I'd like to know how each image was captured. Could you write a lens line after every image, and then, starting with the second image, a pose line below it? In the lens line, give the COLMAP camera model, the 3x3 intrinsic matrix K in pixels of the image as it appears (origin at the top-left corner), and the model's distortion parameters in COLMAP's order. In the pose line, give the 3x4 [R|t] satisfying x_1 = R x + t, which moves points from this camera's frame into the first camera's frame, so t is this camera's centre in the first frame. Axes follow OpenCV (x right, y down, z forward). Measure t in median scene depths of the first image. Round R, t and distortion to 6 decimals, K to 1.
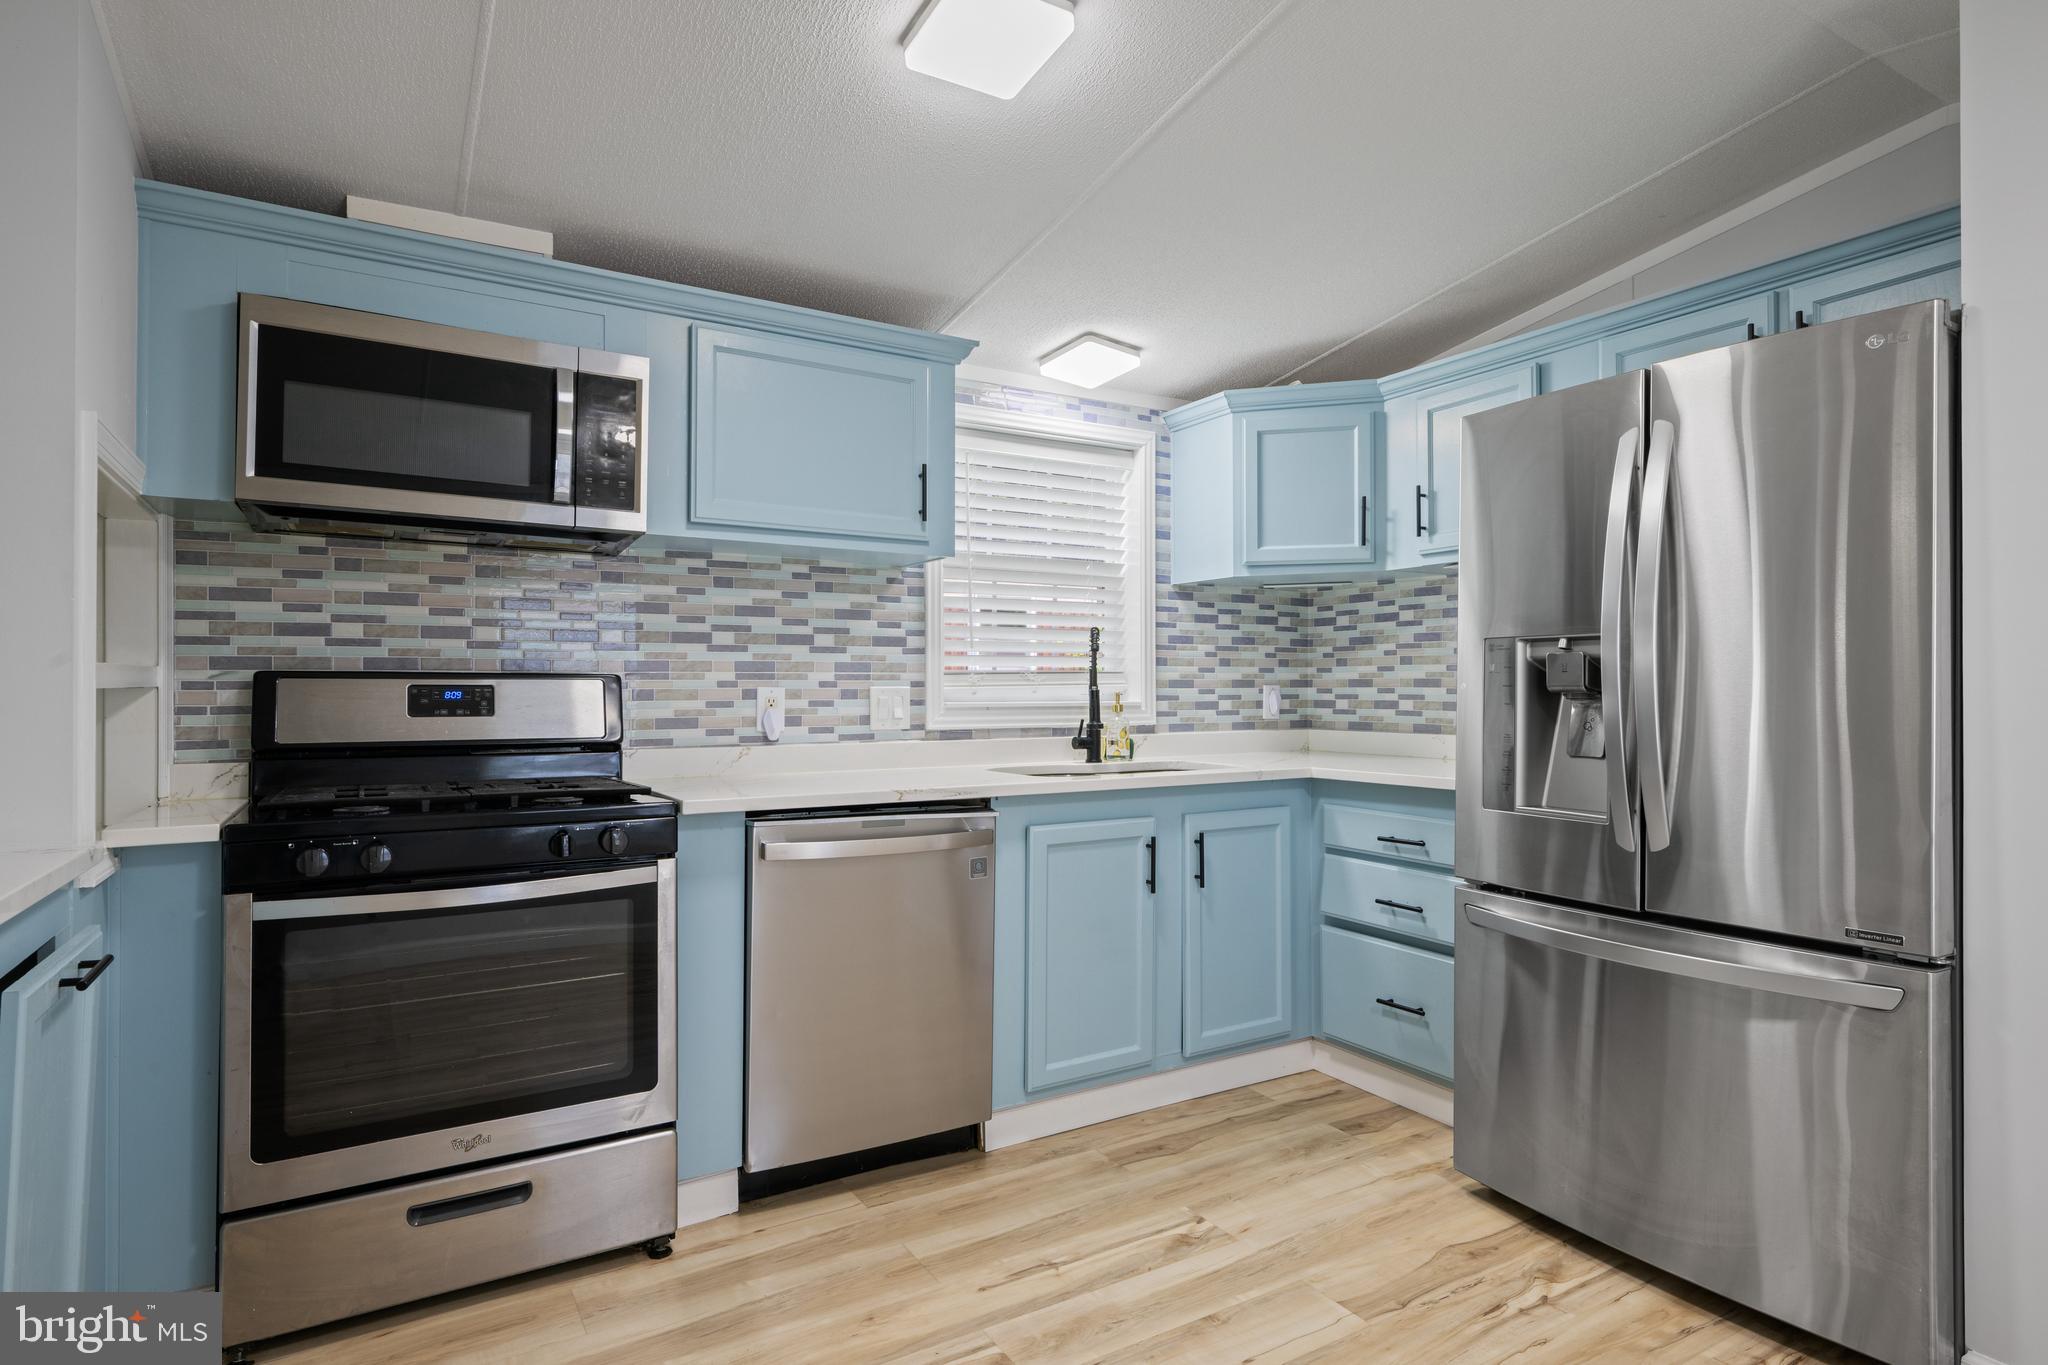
lens RADIAL K [[1084.9, 0, 1029.9], [0, 1084.9, 678.1], [0, 0, 1]] dist [-0.002951, -0.000545]
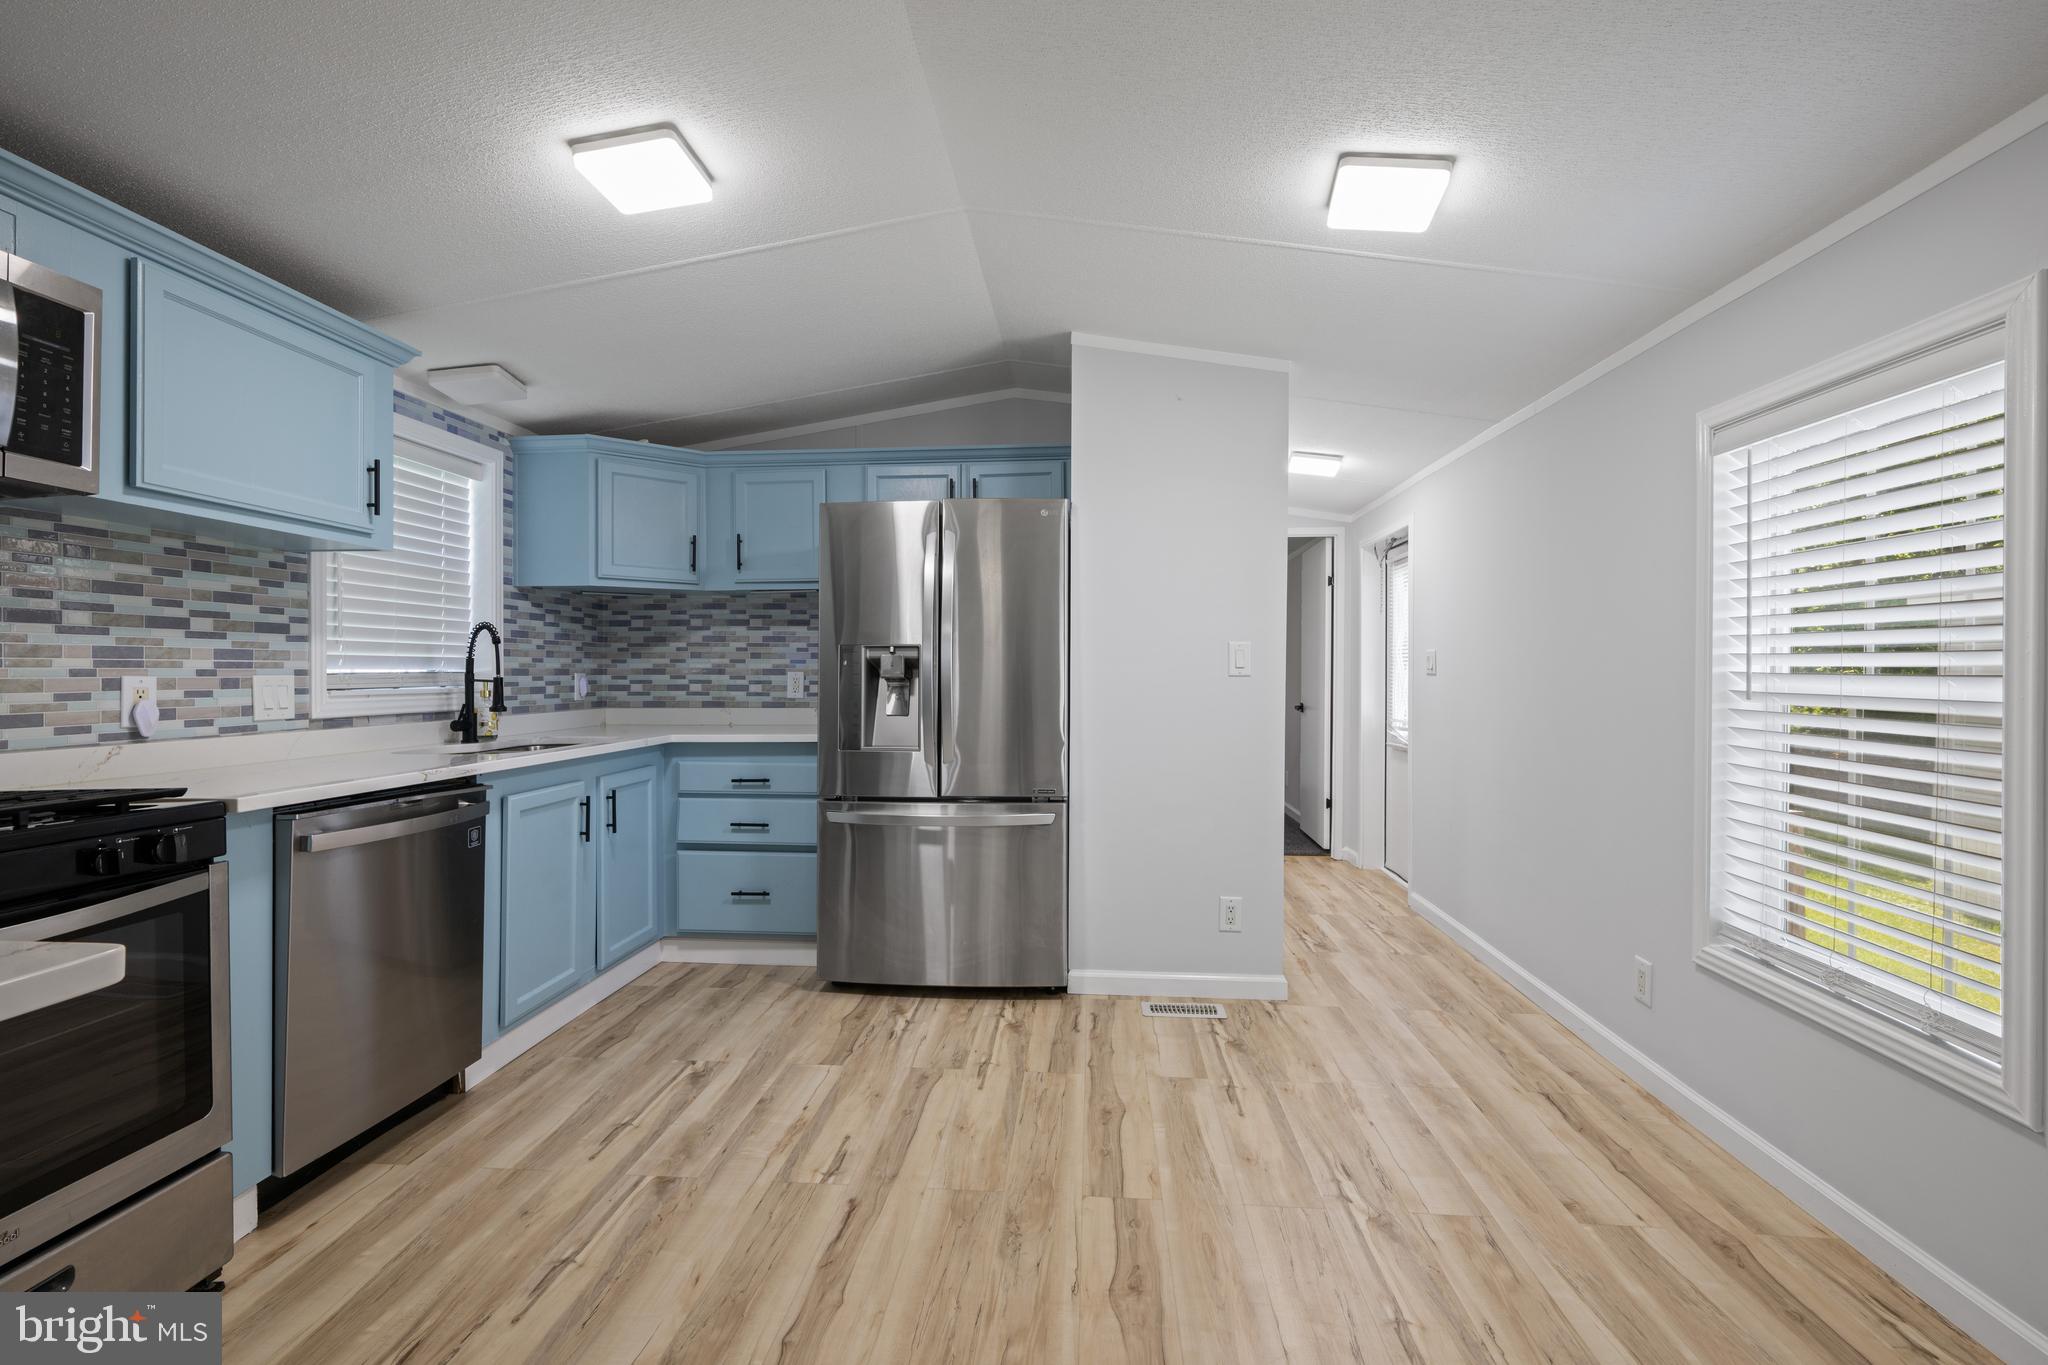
lens RADIAL K [[901.3, 0, 1025.4], [0, 901.3, 673.6], [0, 0, 1]] dist [0.001364, 0.000401]
pose [[0.581433, -0.000564, 0.813594, -0.413612], [-0.007066, 0.999959, 0.005743, -0.002986], [-0.813563, -0.009088, 0.581405, -0.004510]]
